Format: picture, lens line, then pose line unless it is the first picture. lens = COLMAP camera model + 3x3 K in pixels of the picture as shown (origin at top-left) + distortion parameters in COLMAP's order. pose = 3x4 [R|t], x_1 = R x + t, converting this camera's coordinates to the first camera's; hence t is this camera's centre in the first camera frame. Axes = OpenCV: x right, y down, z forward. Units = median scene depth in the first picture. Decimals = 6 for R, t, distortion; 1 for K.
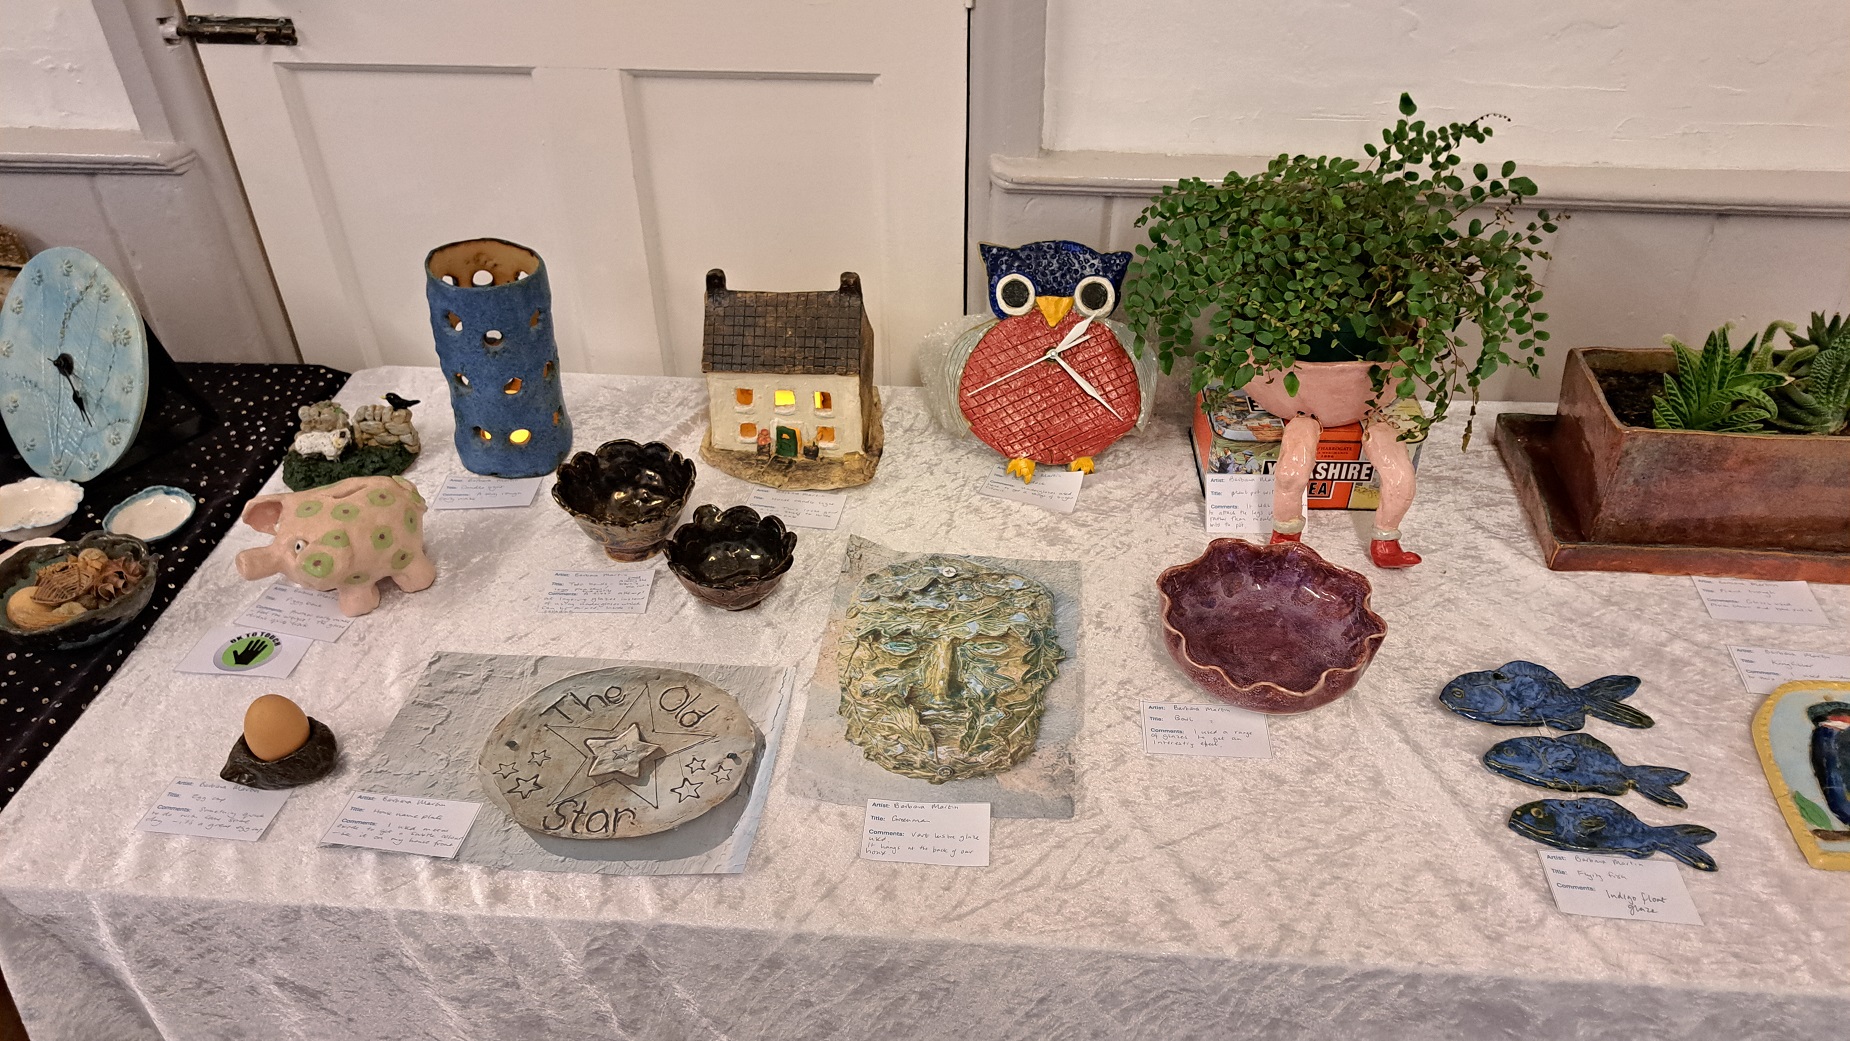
lens RADIAL K [[1303.6, 0, 925.8], [0, 1303.6, 526.2], [0, 0, 1]] dist [0.072719, -0.077486]
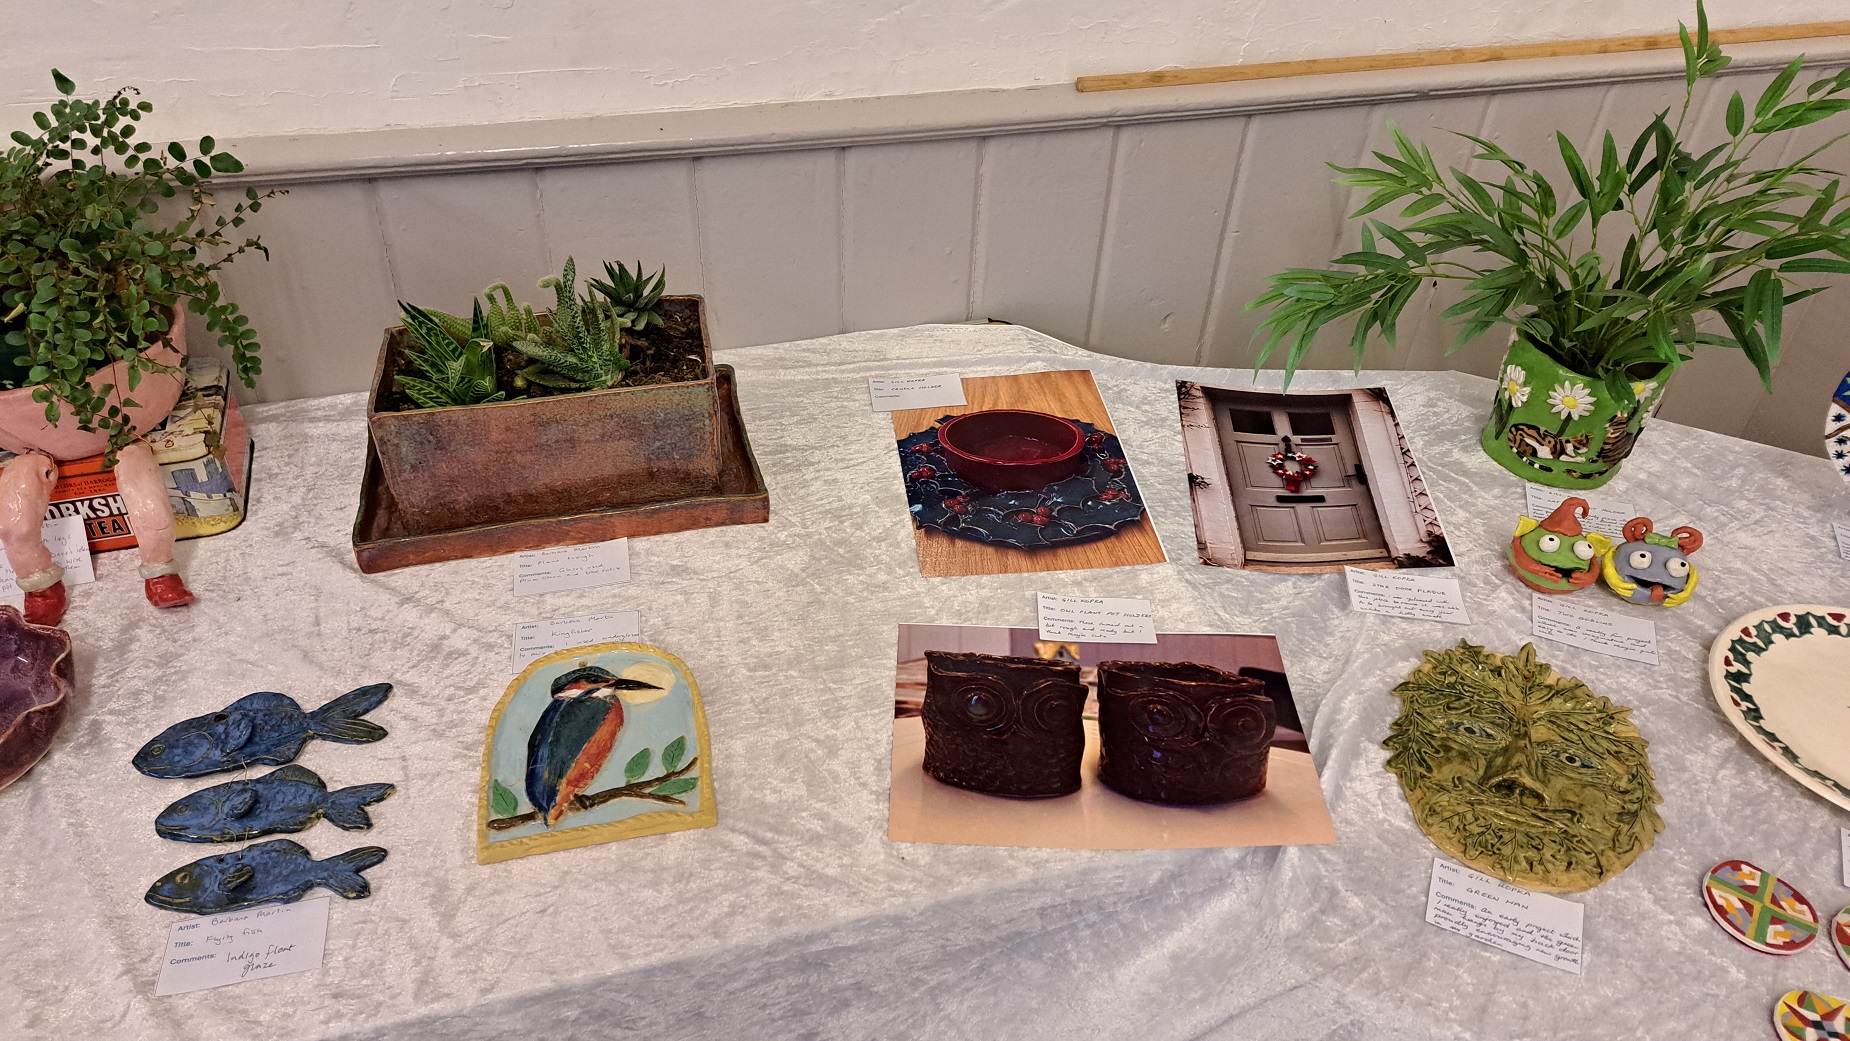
lens RADIAL K [[1303.6, 0, 922.4], [0, 1303.6, 522.8], [0, 0, 1]] dist [0.072719, -0.077486]
pose [[0.942342, -0.182824, 0.280298, 0.607142], [0.175262, 0.983146, 0.052037, 0.019029], [-0.285088, 0.000089, 0.958501, 0.004169]]
